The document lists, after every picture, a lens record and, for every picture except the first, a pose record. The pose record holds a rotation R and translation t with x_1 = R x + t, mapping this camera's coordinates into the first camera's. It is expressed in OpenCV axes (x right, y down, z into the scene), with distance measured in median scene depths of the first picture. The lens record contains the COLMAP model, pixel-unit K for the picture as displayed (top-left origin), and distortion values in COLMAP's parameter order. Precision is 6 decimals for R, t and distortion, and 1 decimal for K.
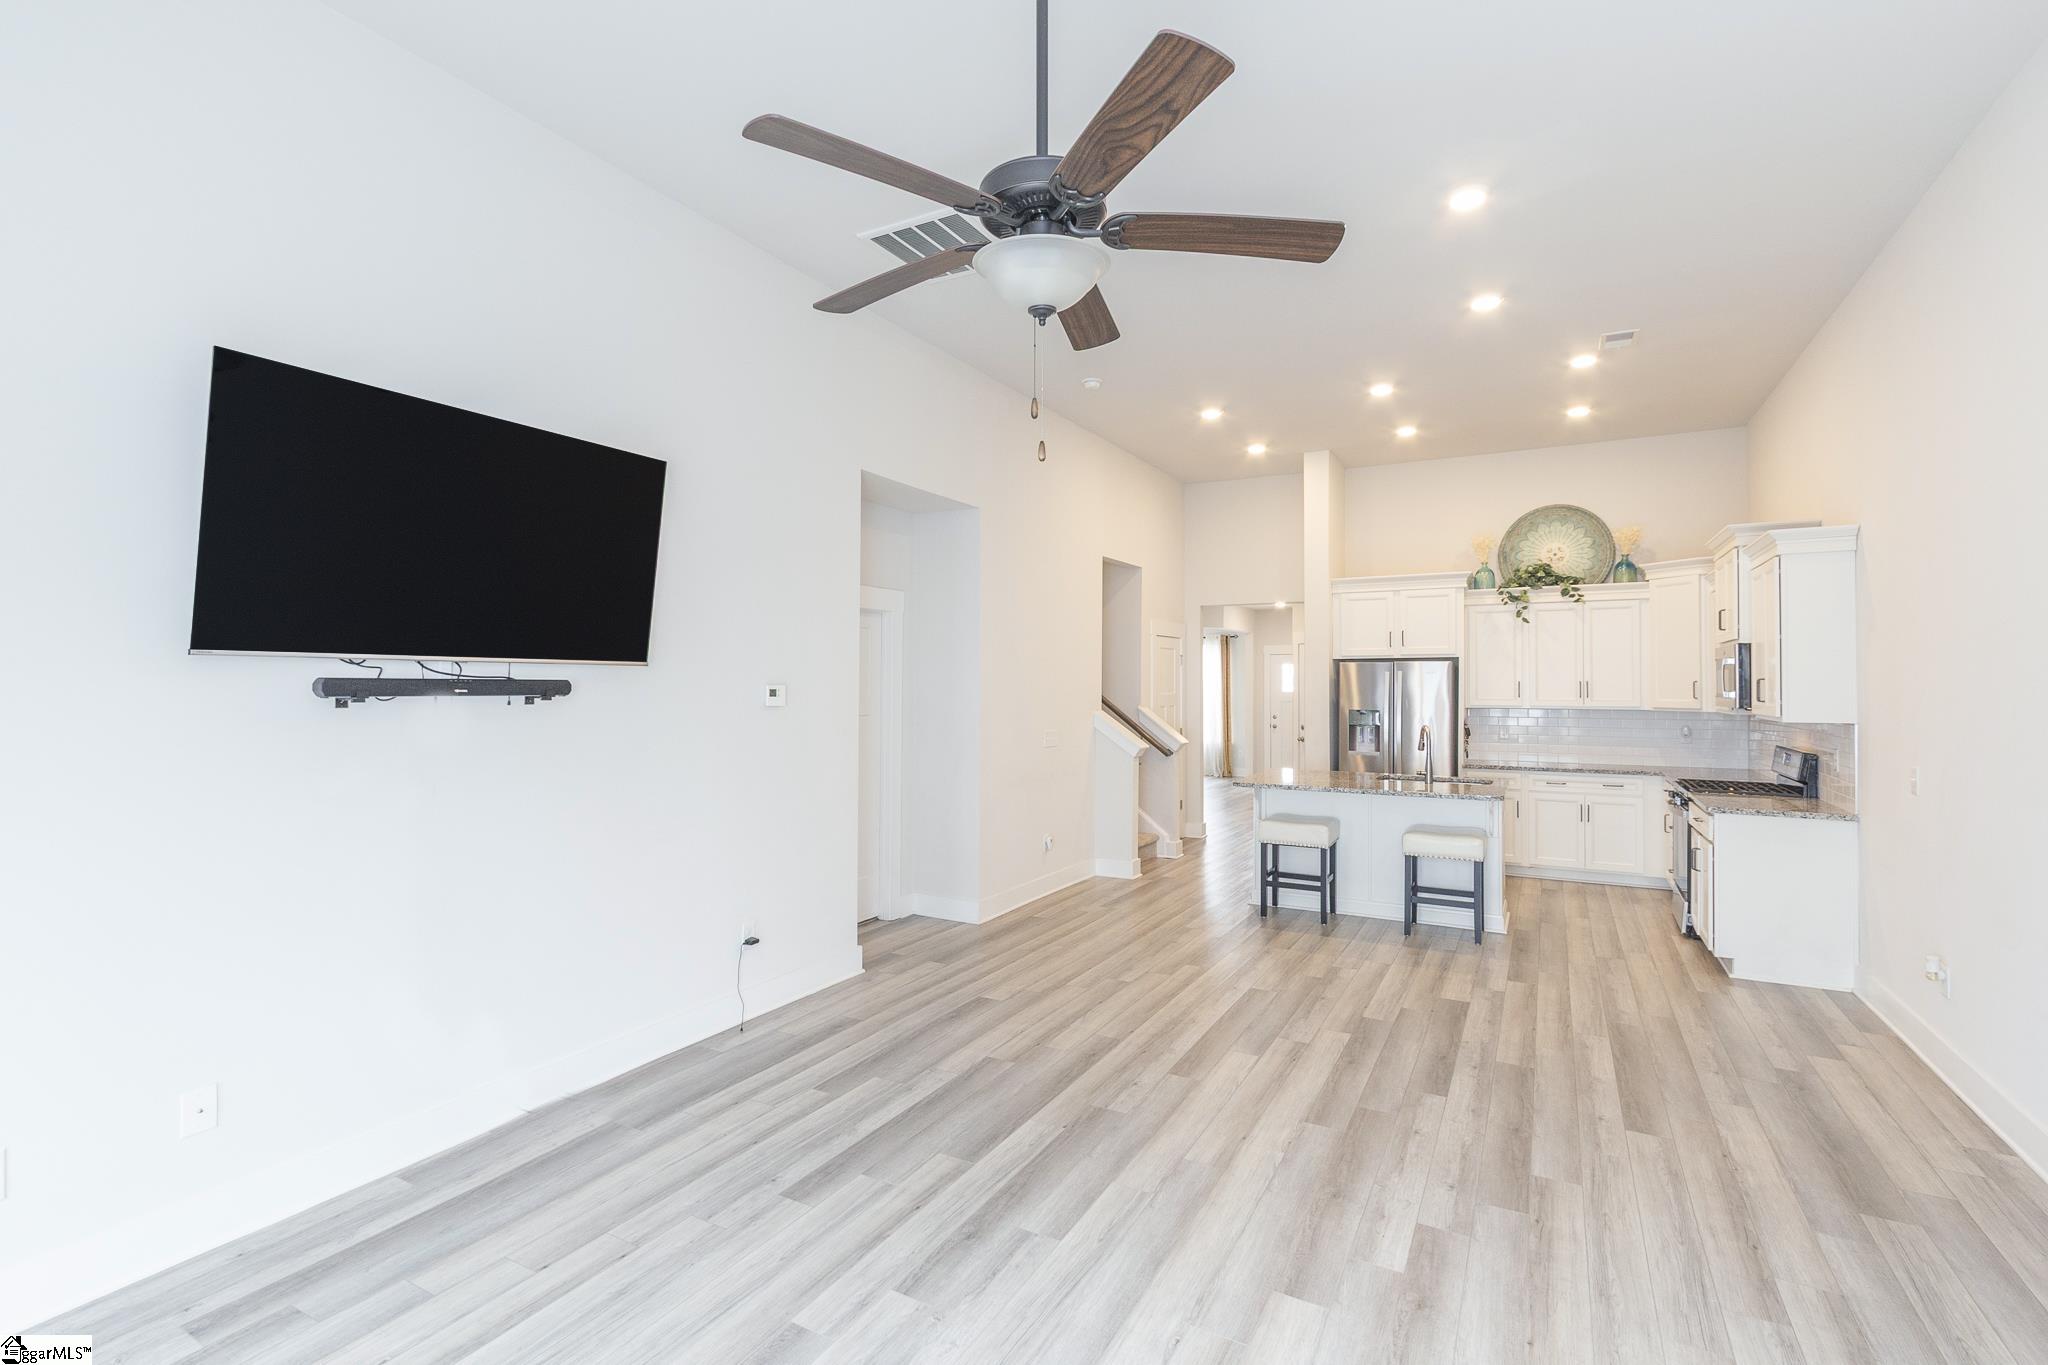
lens RADIAL K [[938.0, 0, 1021.3], [0, 938.0, 677.8], [0, 0, 1]] dist [-0.000947, 0.000453]
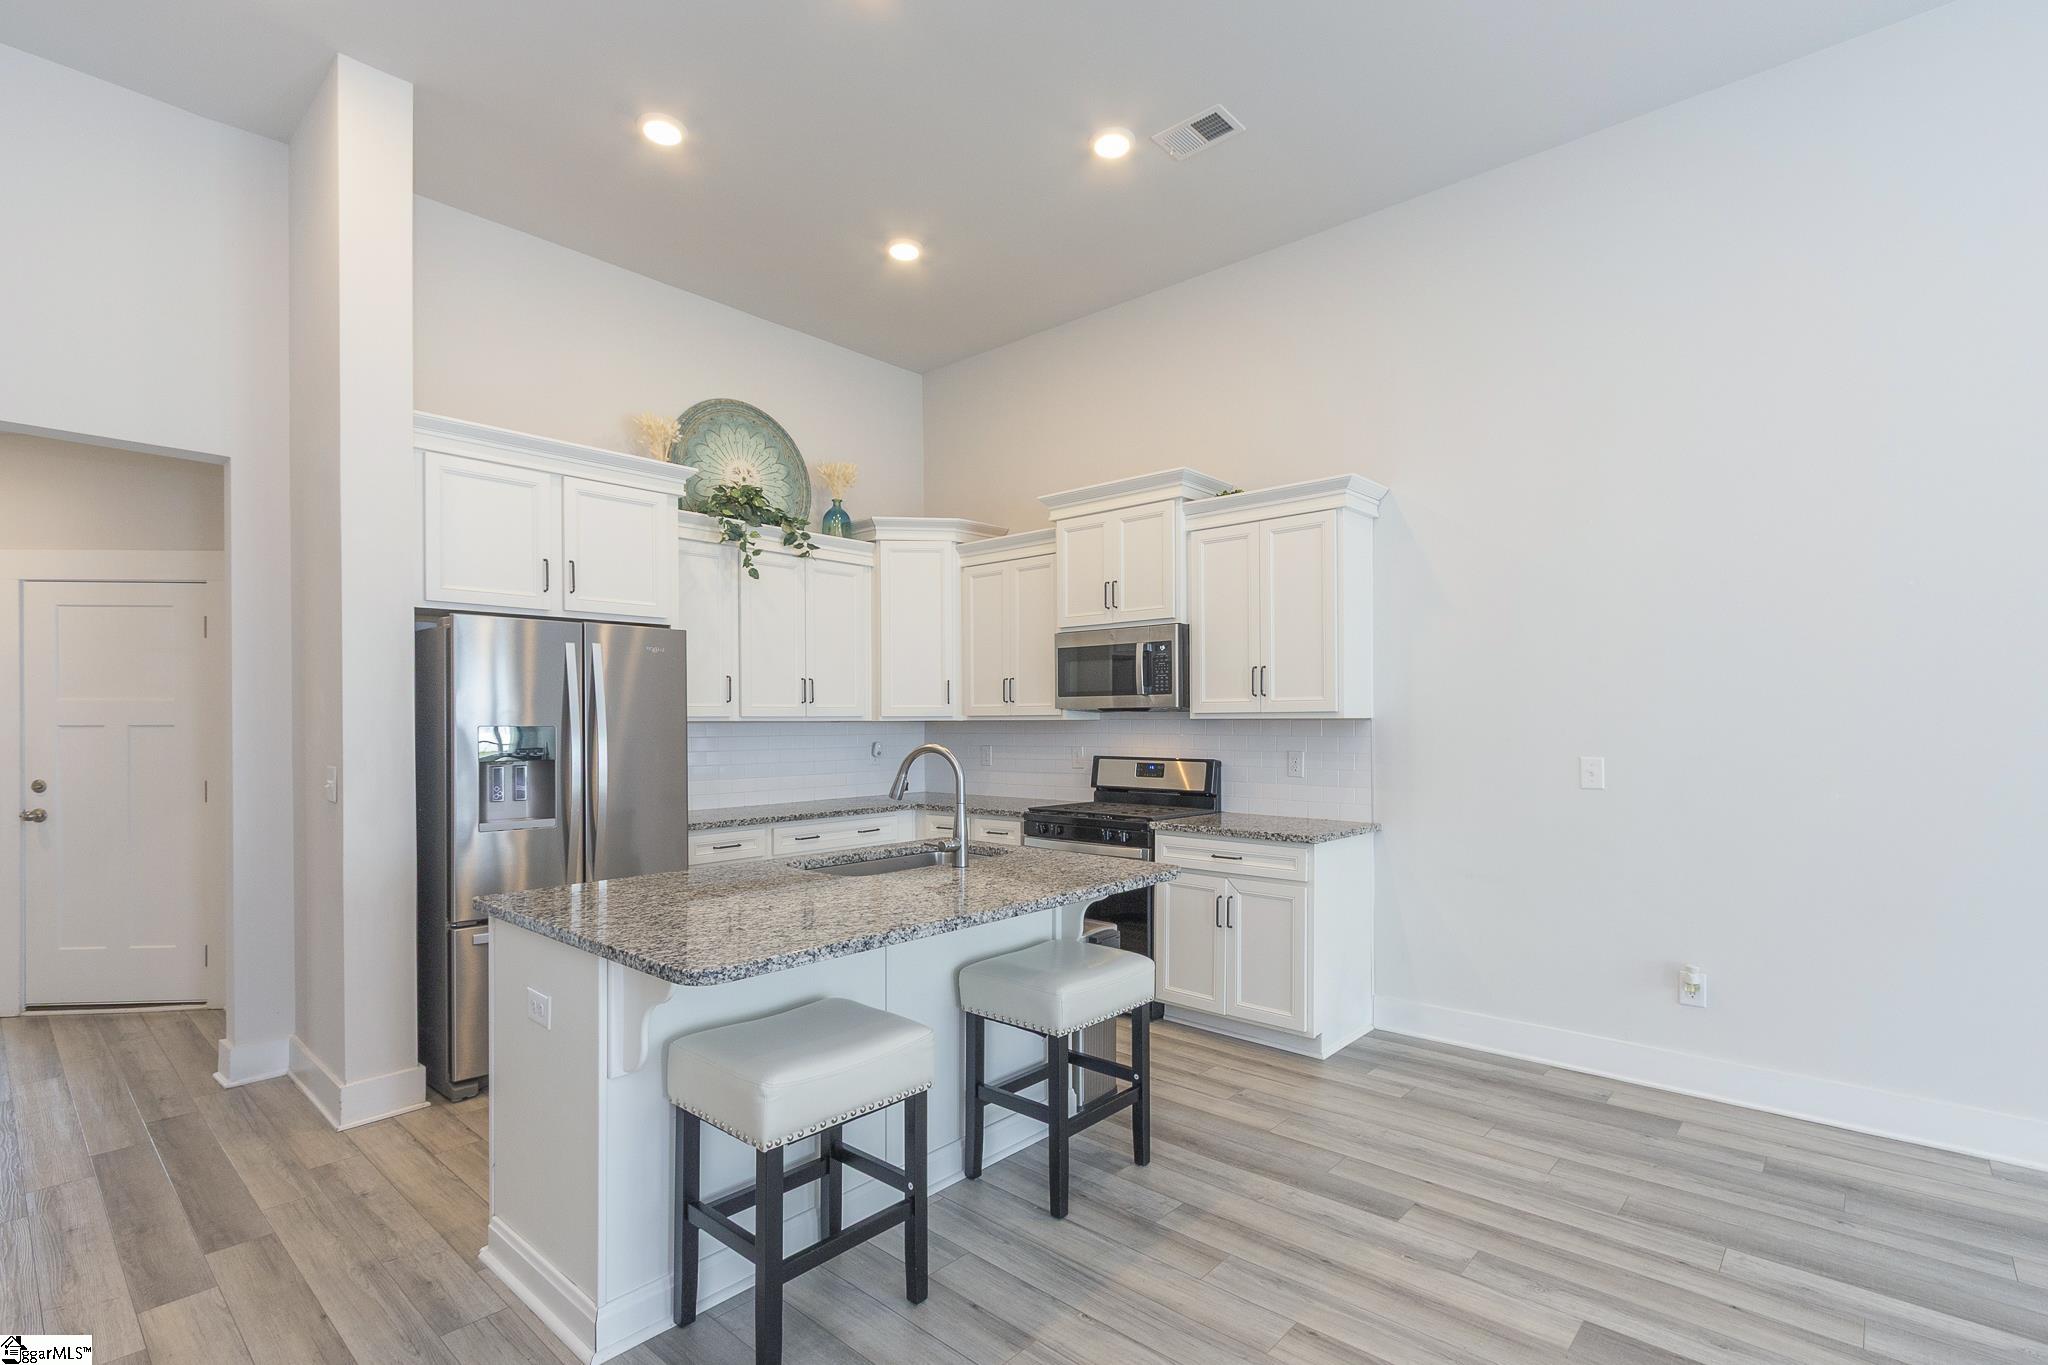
lens RADIAL K [[938.0, 0, 1053.4], [0, 938.0, 730.9], [0, 0, 1]] dist [-0.000947, 0.000453]
pose [[0.205212, -0.015675, 0.978592, -0.012298], [-0.000791, 0.999869, 0.016181, 0.029482], [-0.978717, -0.004095, 0.205173, 0.691127]]
